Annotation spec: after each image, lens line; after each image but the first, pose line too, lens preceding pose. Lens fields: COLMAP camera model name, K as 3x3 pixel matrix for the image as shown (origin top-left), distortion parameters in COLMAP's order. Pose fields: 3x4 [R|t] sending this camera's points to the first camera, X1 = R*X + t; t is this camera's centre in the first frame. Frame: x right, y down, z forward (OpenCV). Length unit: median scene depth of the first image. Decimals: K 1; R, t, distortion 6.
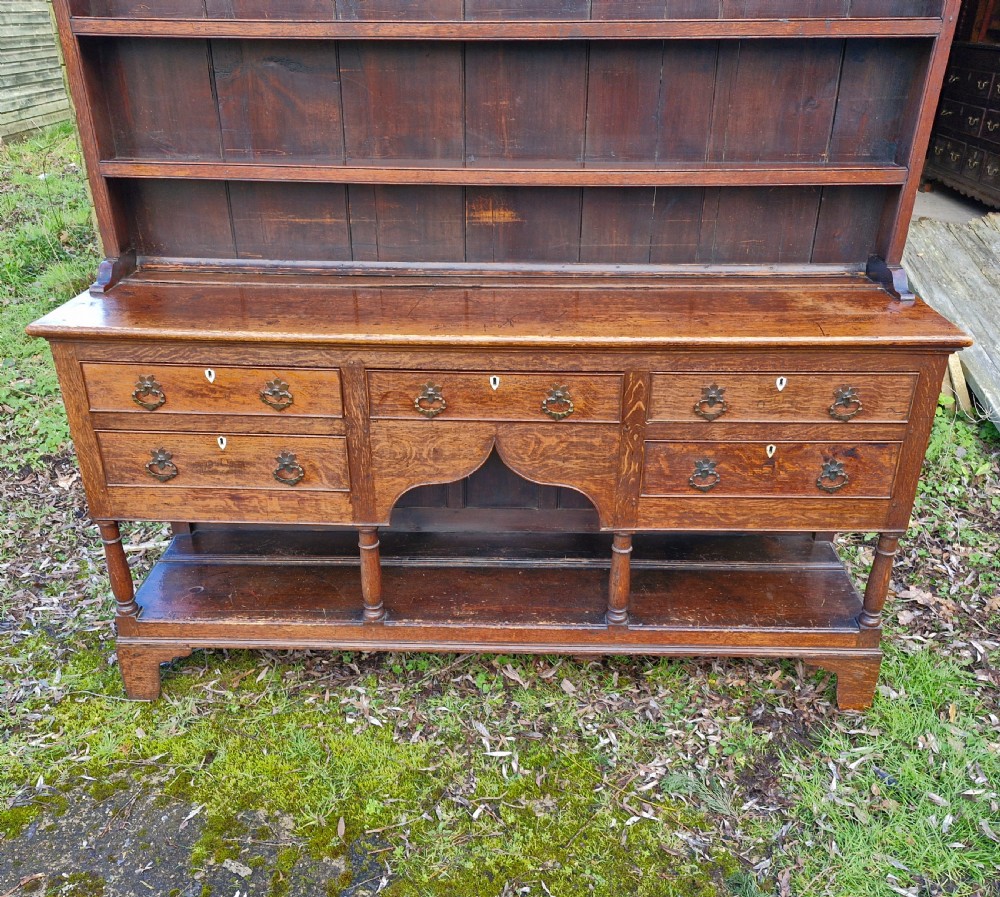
lens RADIAL K [[916.8, 0, 500.8], [0, 916.8, 506.3], [0, 0, 1]] dist [0.126263, -0.187926]
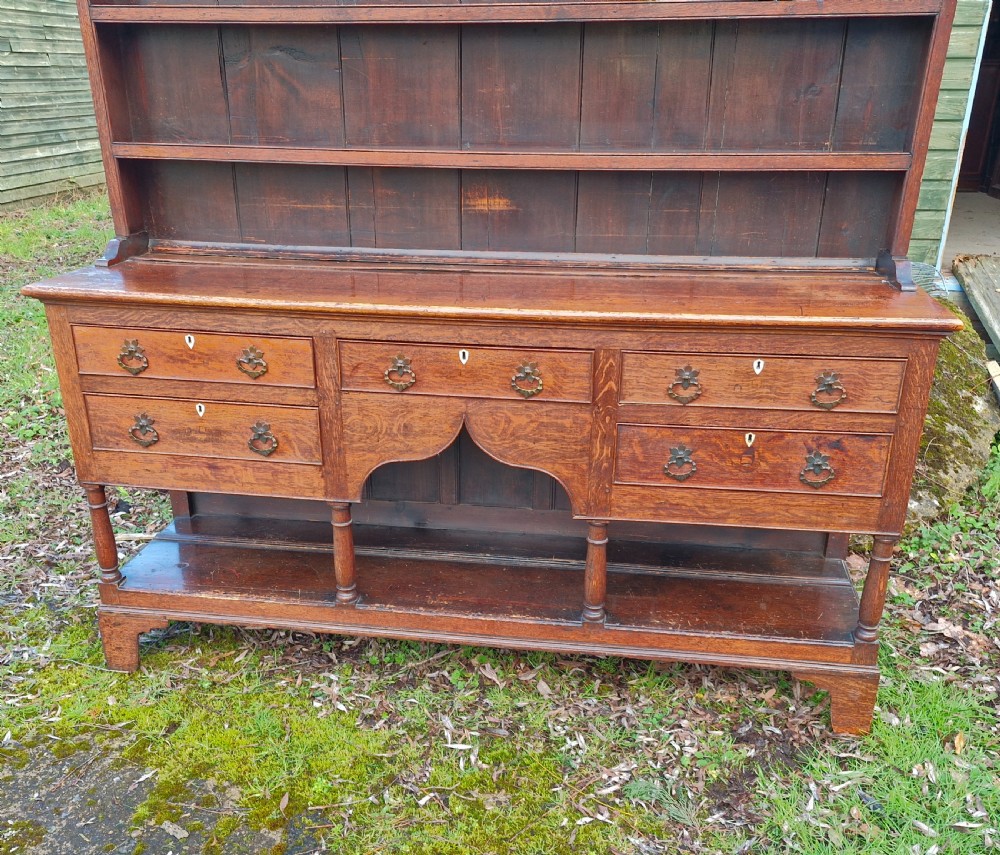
lens RADIAL K [[947.4, 0, 488.3], [0, 947.4, 508.5], [0, 0, 1]] dist [0.134051, -0.207815]
pose [[0.992181, 0.050272, -0.114233, 0.134143], [-0.057943, 0.996211, -0.064855, 0.086481], [0.110540, 0.070967, 0.991335, -0.001132]]
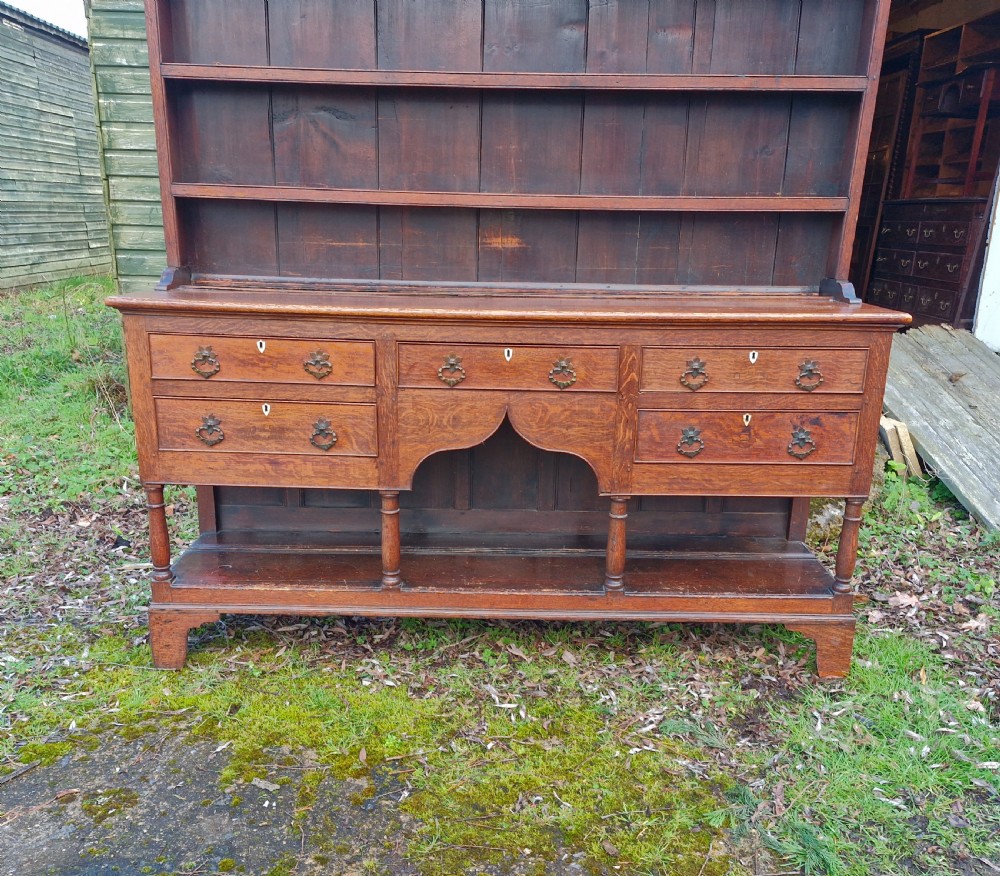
lens RADIAL K [[914.9, 0, 497.8], [0, 914.9, 505.5], [0, 0, 1]] dist [0.130191, -0.191961]
pose [[0.999500, 0.008902, 0.030334, -0.049303], [-0.003052, 0.982224, -0.187688, 0.249571], [-0.031466, 0.187501, 0.981760, -0.091993]]
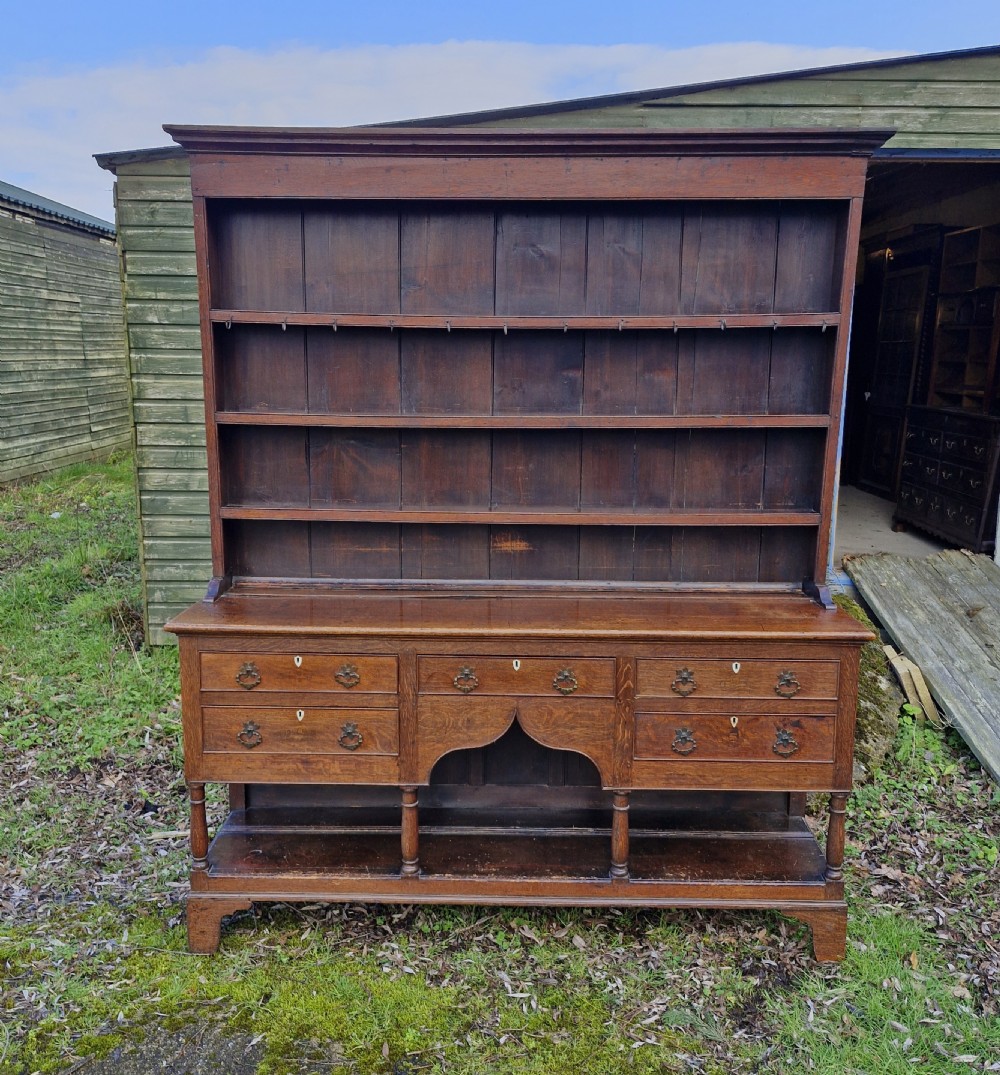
lens RADIAL K [[1030.6, 0, 495.9], [0, 1030.6, 553.0], [0, 0, 1]] dist [0.108867, -0.155433]
pose [[0.999978, 0.002217, 0.006252, -0.041976], [-0.000251, 0.954454, -0.298357, 0.137526], [-0.006629, 0.298348, 0.954434, -0.403999]]
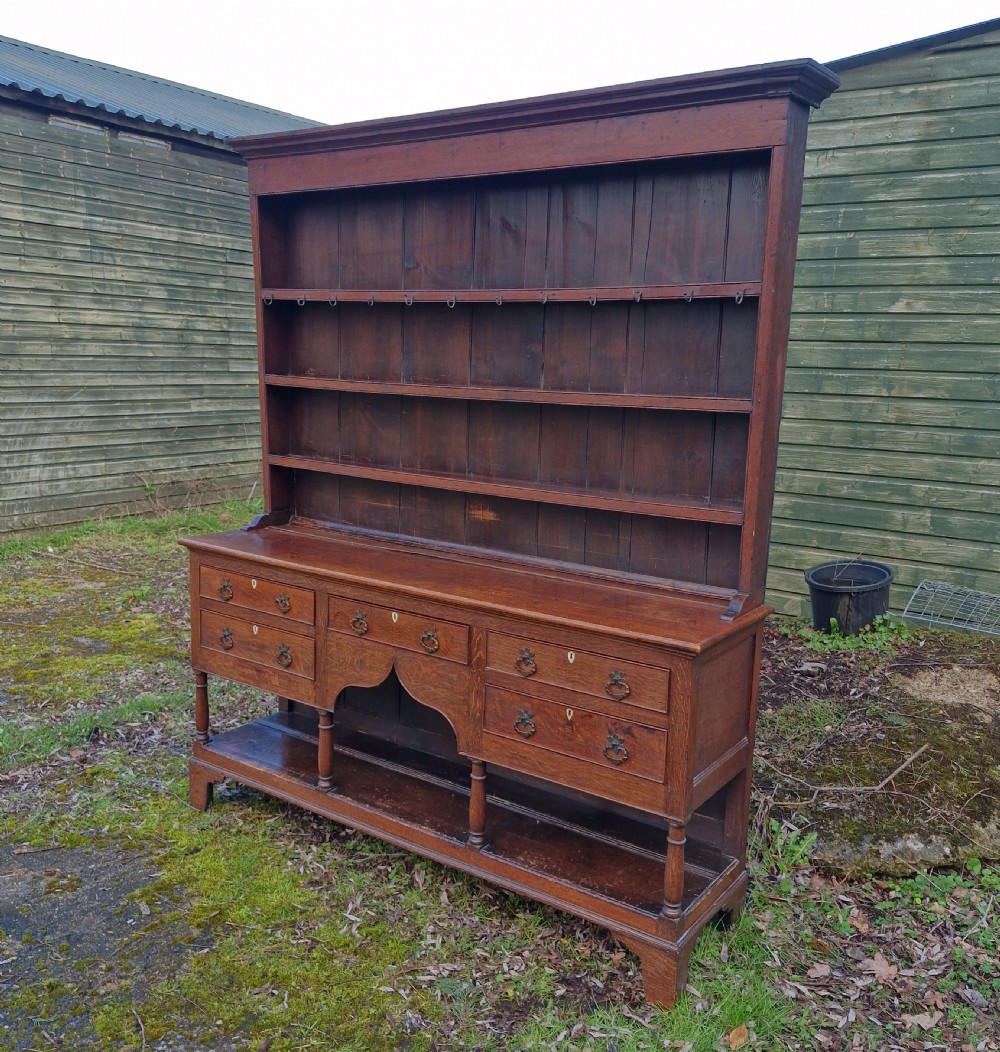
lens RADIAL K [[1018.1, 0, 458.1], [0, 1018.1, 551.6], [0, 0, 1]] dist [0.115873, -0.164072]
pose [[0.817913, 0.131713, -0.560063, 0.849933], [-0.291345, 0.934224, -0.205773, 0.056203], [0.496122, 0.331476, 0.802488, -0.200989]]
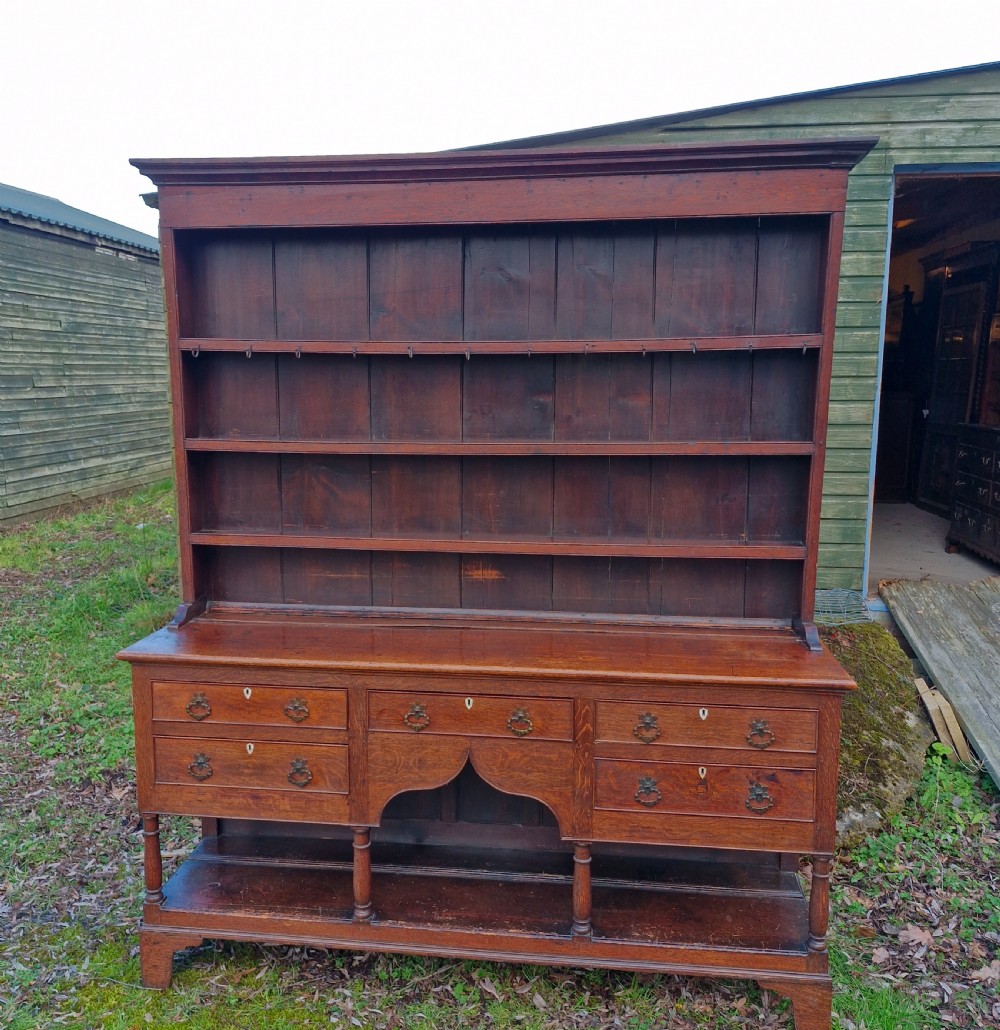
lens RADIAL K [[971.0, 0, 469.6], [0, 971.0, 521.6], [0, 0, 1]] dist [0.108077, -0.151542]
pose [[0.994274, 0.011550, -0.106238, 0.120848], [-0.046434, 0.942081, -0.332154, 0.064561], [0.096248, 0.335185, 0.937223, -0.286814]]
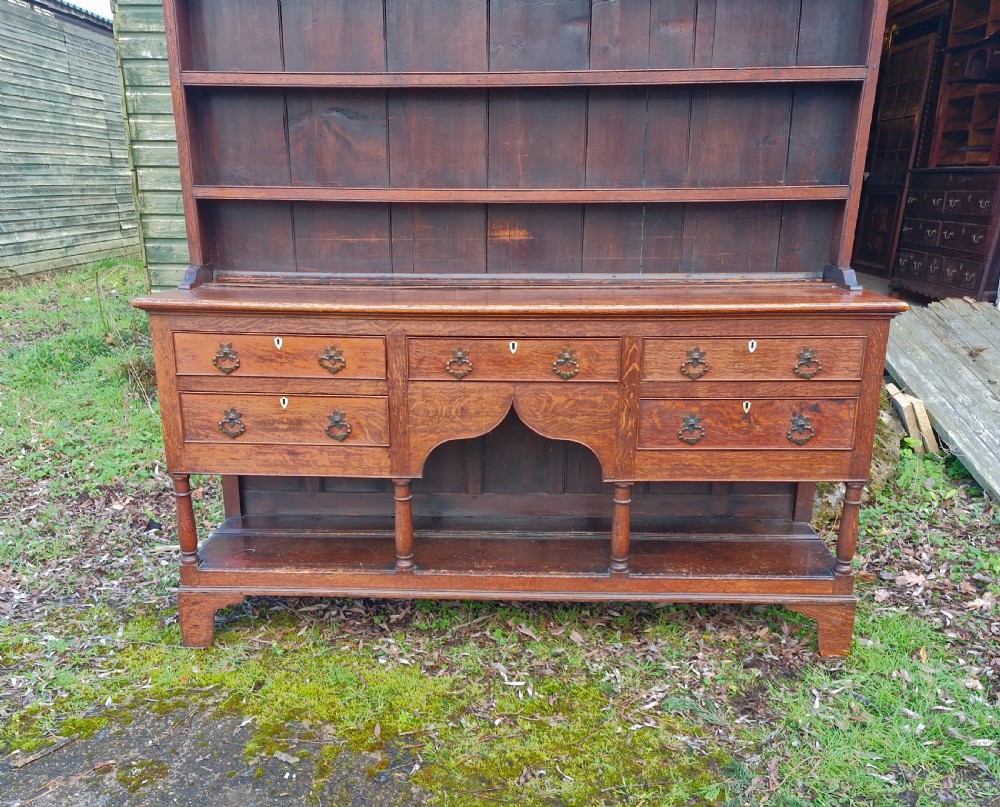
lens RADIAL K [[914.8, 0, 488.0], [0, 914.8, 497.8], [0, 0, 1]] dist [0.136627, -0.213233]
pose [[0.999920, 0.001337, -0.012614, -0.022474], [-0.003397, 0.986325, -0.164777, 0.238663], [0.012221, 0.164806, 0.986250, -0.141631]]
